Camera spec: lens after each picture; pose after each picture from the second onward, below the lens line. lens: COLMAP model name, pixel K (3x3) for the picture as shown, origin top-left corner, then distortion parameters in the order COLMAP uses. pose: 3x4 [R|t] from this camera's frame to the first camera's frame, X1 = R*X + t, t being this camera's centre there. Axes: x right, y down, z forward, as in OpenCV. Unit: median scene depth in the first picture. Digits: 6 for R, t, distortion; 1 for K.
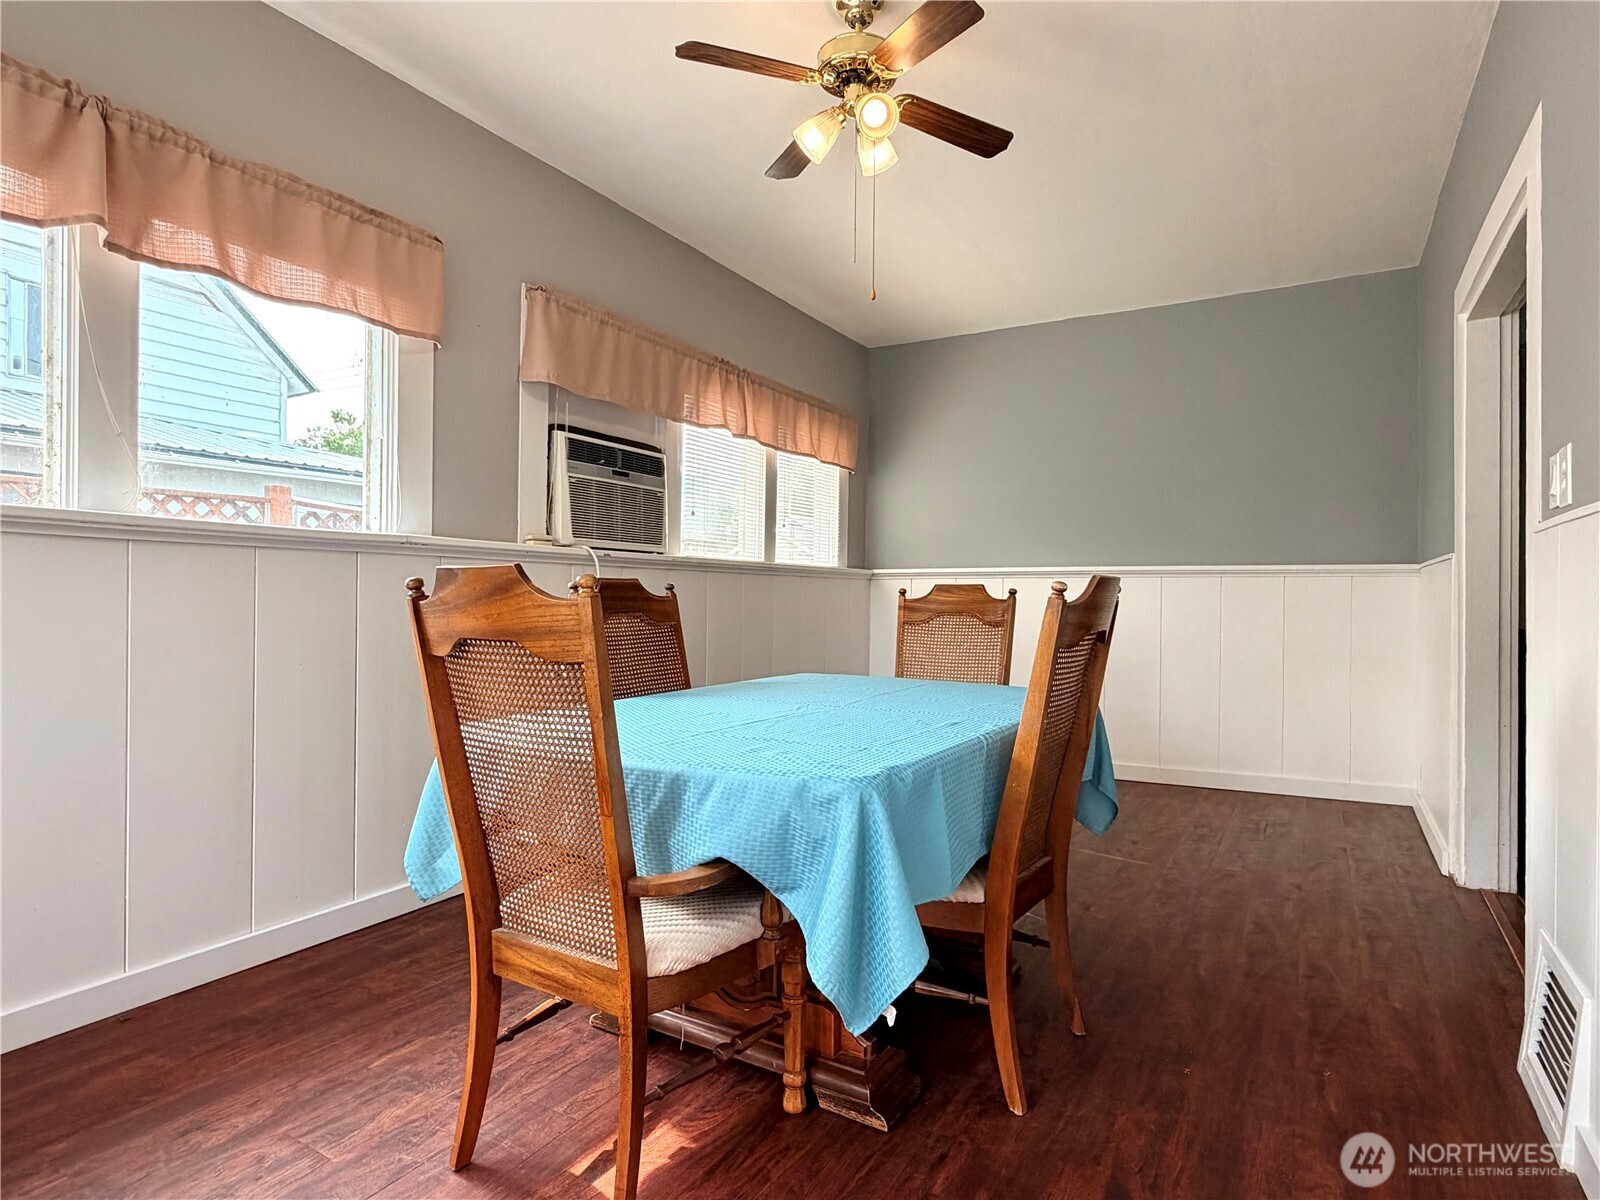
lens RADIAL K [[864.8, 0, 790.9], [0, 864.8, 623.1], [0, 0, 1]] dist [-0.001891, -0.000561]
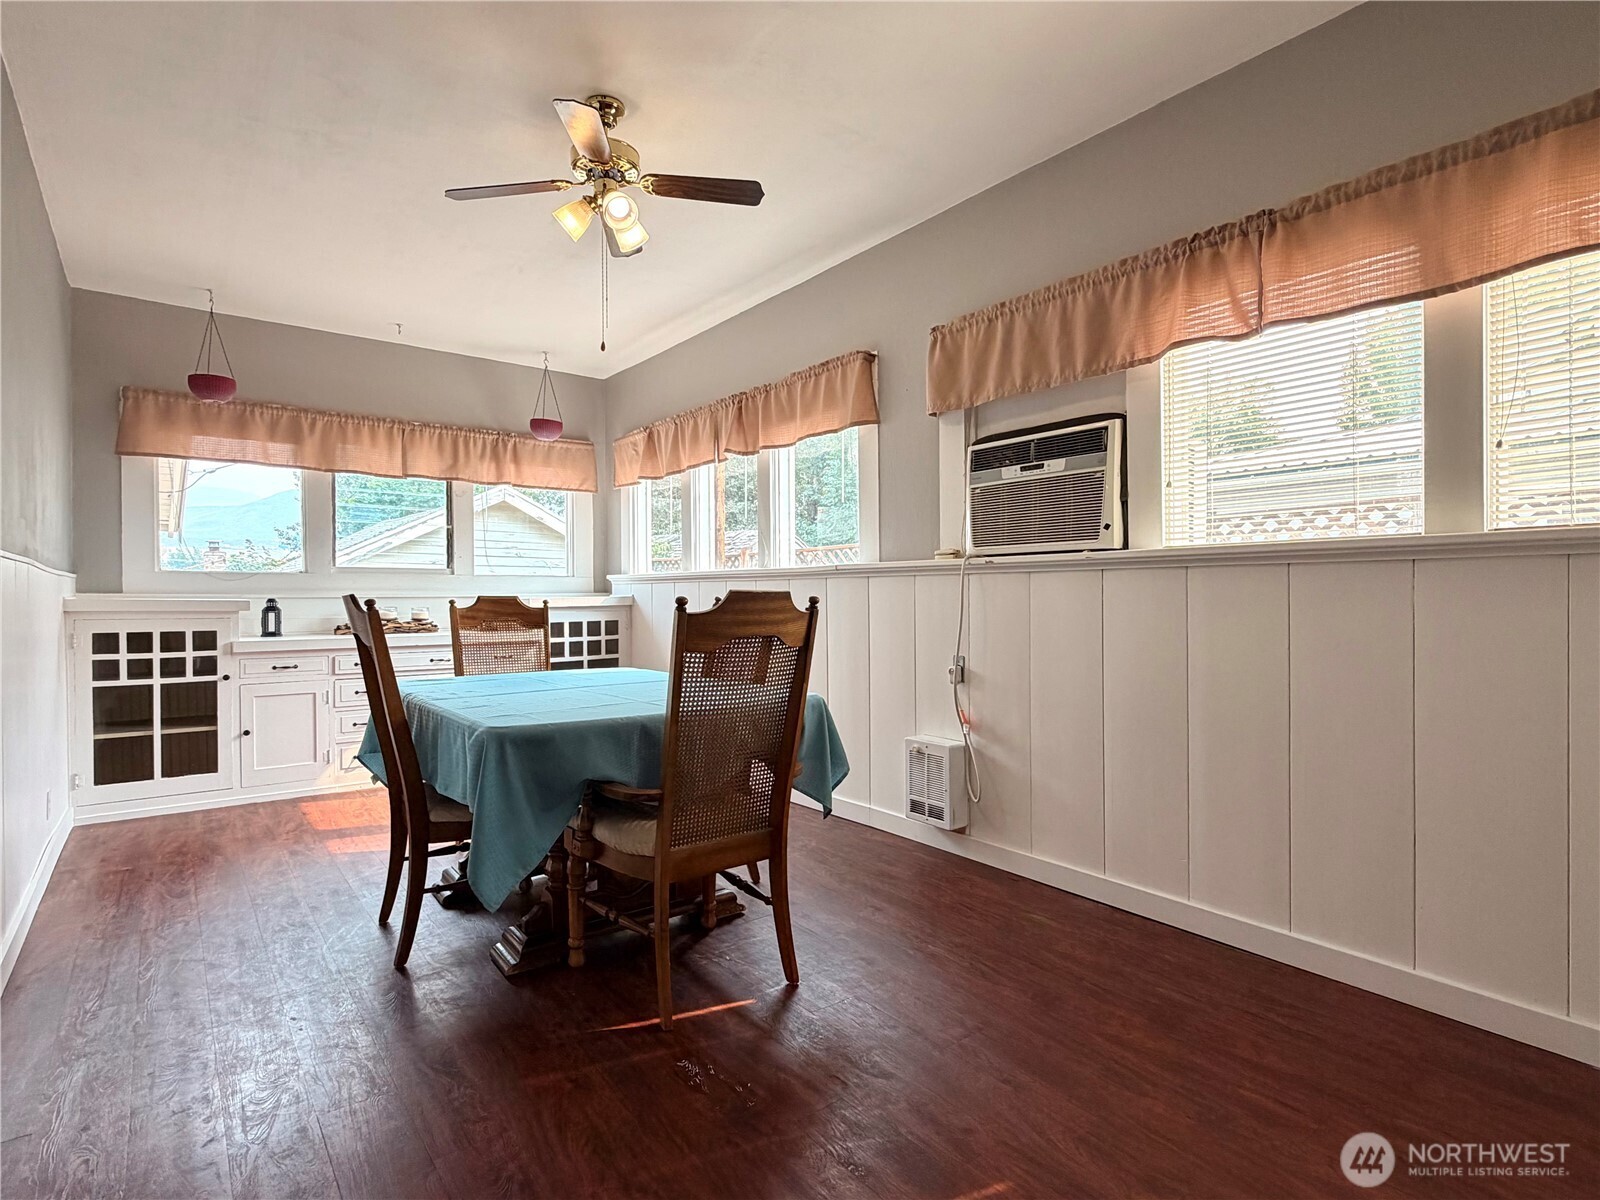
lens RADIAL K [[792.2, 0, 797.0], [0, 792.2, 603.1], [0, 0, 1]] dist [0.001154, -0.000877]
pose [[-0.347843, 0.000377, -0.937553, 0.712162], [-0.026535, 0.999595, 0.010247, -0.038633], [0.937177, 0.028442, -0.347693, 1.161489]]
